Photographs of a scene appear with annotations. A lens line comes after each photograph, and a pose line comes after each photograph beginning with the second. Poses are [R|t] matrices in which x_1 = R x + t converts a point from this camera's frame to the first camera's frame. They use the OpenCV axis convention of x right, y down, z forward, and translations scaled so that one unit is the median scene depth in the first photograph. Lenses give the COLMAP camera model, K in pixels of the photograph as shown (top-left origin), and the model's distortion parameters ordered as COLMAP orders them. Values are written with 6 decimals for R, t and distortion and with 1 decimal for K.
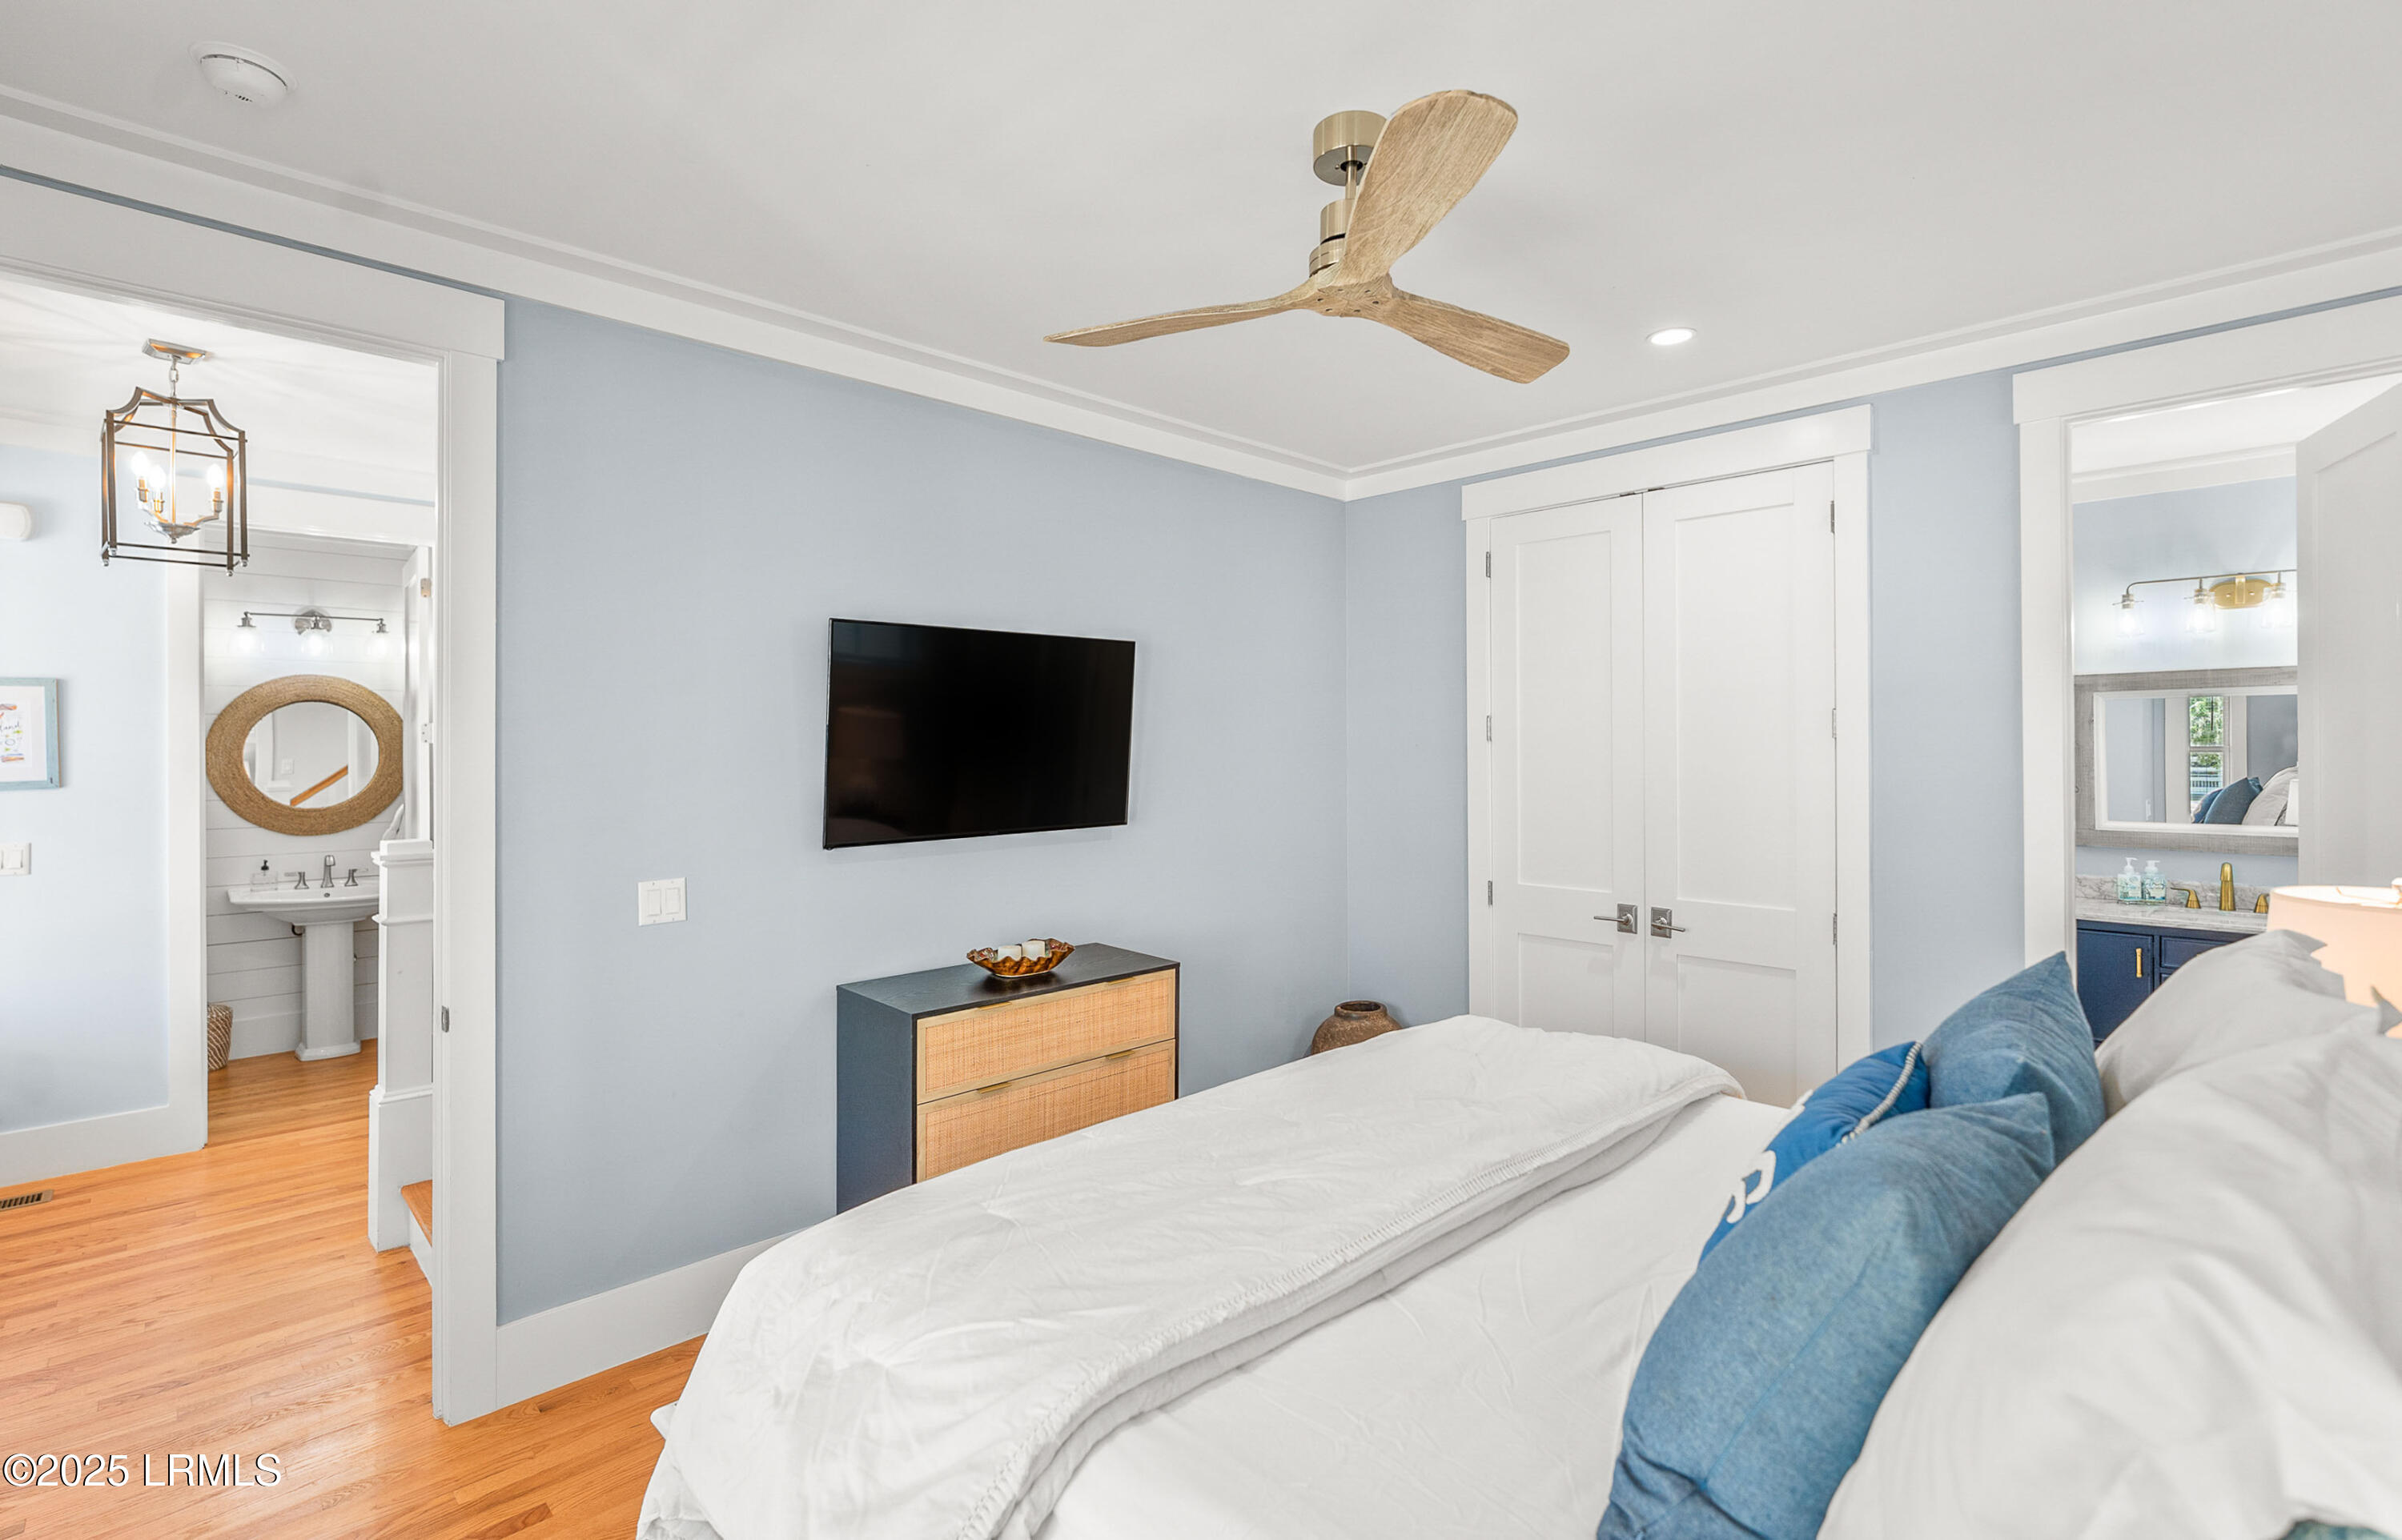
lens RADIAL K [[1083.1, 0, 1198.0], [0, 1083.1, 733.9], [0, 0, 1]] dist [0.000035, -0.000006]
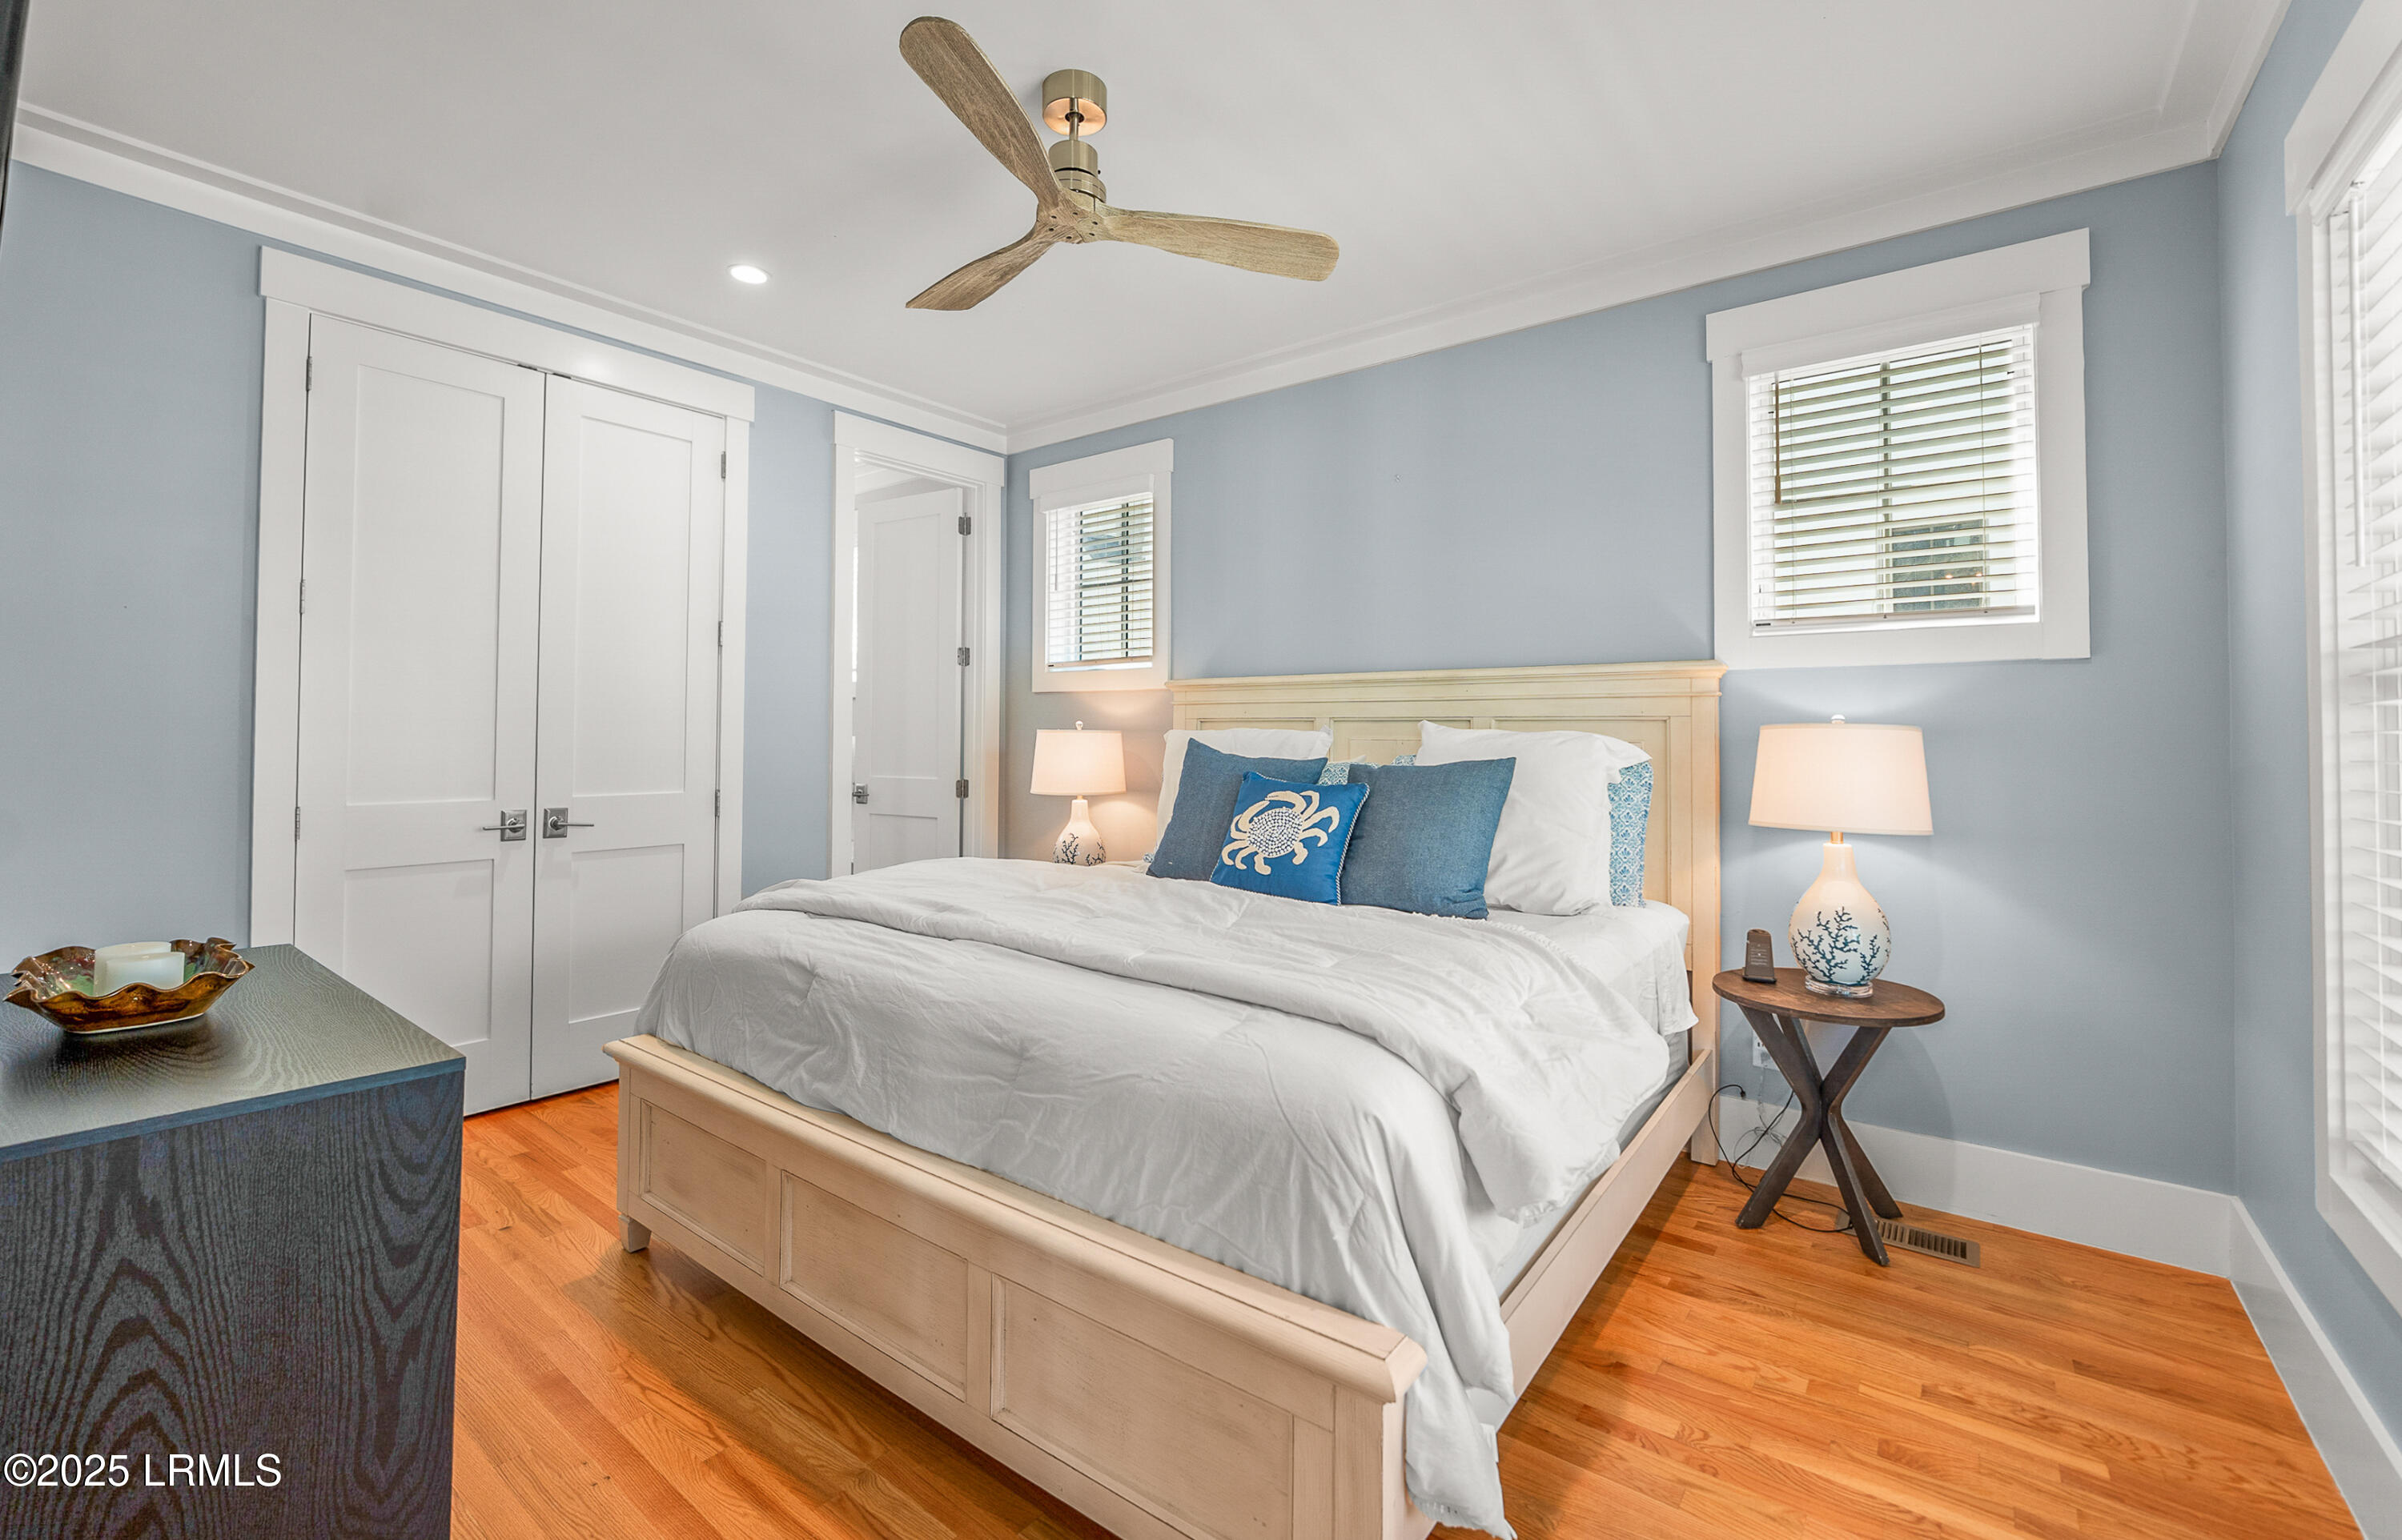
lens RADIAL K [[990.3, 0, 1198.4], [0, 990.3, 709.4], [0, 0, 1]] dist [-0.000495, -0.000047]
pose [[-0.147928, 0.022818, 0.988735, -0.541557], [-0.009988, 0.999648, -0.024565, 0.089963], [-0.988948, -0.013509, -0.147648, 0.572747]]
